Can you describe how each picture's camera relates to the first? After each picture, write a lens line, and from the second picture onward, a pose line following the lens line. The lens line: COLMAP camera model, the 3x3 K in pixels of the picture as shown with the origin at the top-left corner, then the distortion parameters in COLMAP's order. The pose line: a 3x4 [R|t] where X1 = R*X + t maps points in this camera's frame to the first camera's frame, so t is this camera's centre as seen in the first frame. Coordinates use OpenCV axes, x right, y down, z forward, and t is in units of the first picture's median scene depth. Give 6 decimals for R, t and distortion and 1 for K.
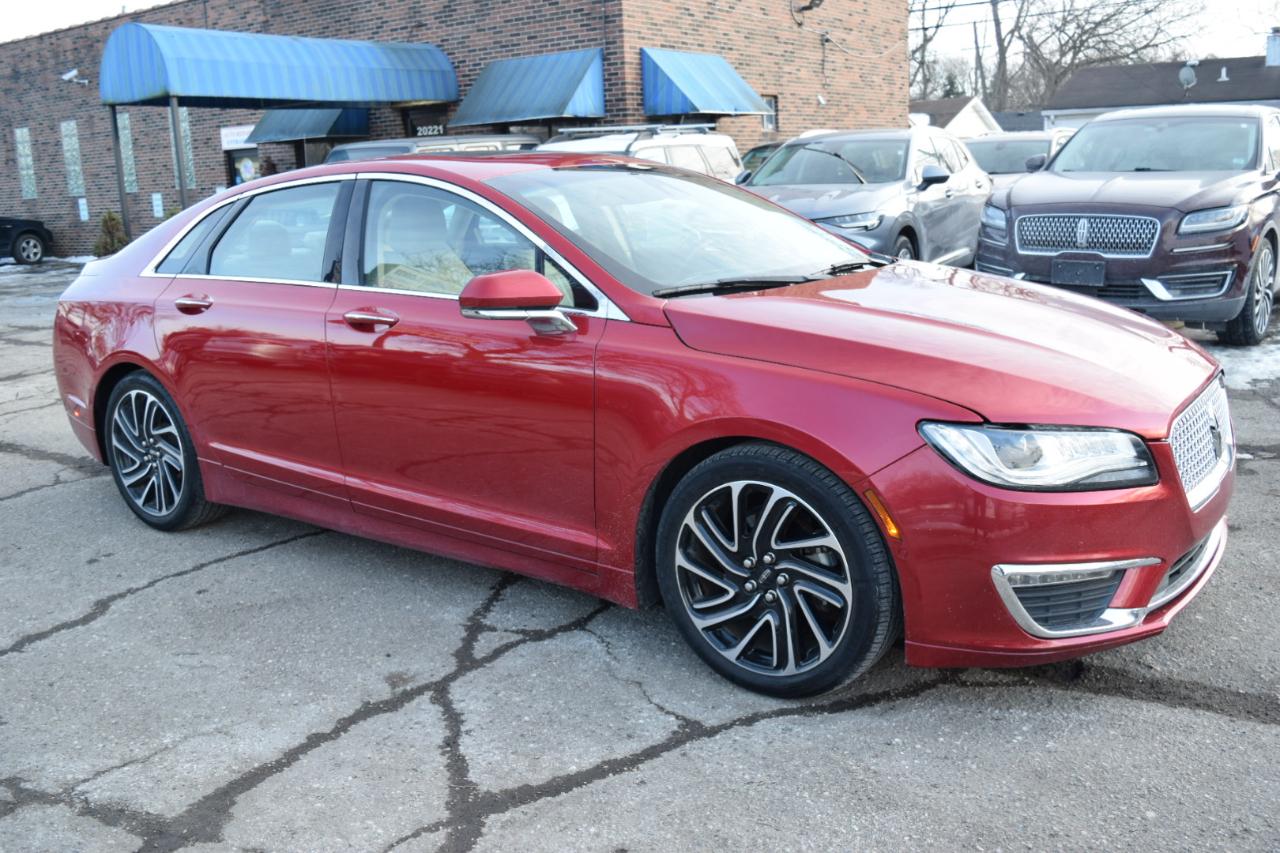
lens RADIAL K [[1139.3, 0, 639.9], [0, 1139.3, 428.8], [0, 0, 1]] dist [-0.084882, 0.021169]
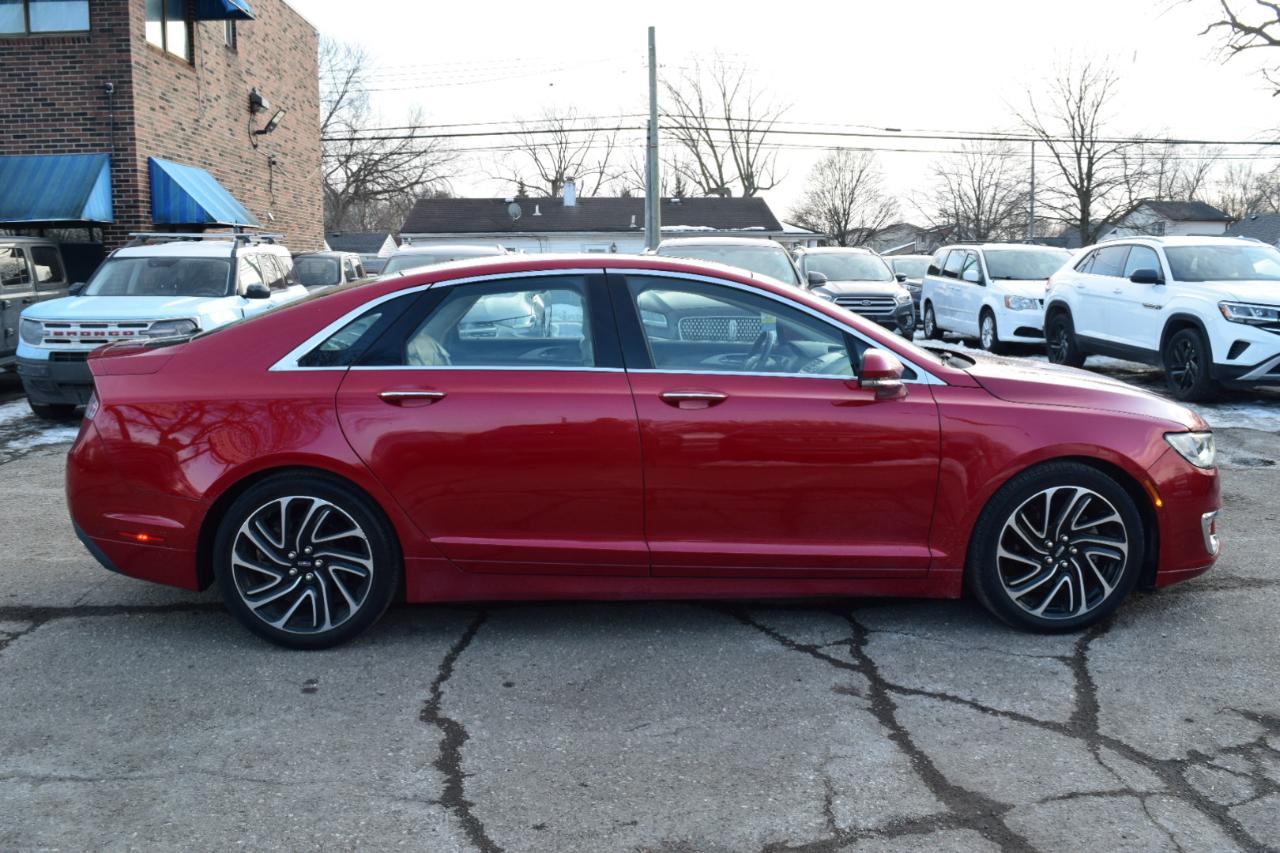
lens RADIAL K [[1026.6, 0, 639.6], [0, 1026.6, 420.0], [0, 0, 1]] dist [-0.082922, 0.006528]
pose [[0.784515, -0.054914, 0.617673, -0.223455], [0.112327, 0.992178, -0.054458, -0.005932], [-0.609851, 0.112104, 0.784547, 0.056233]]
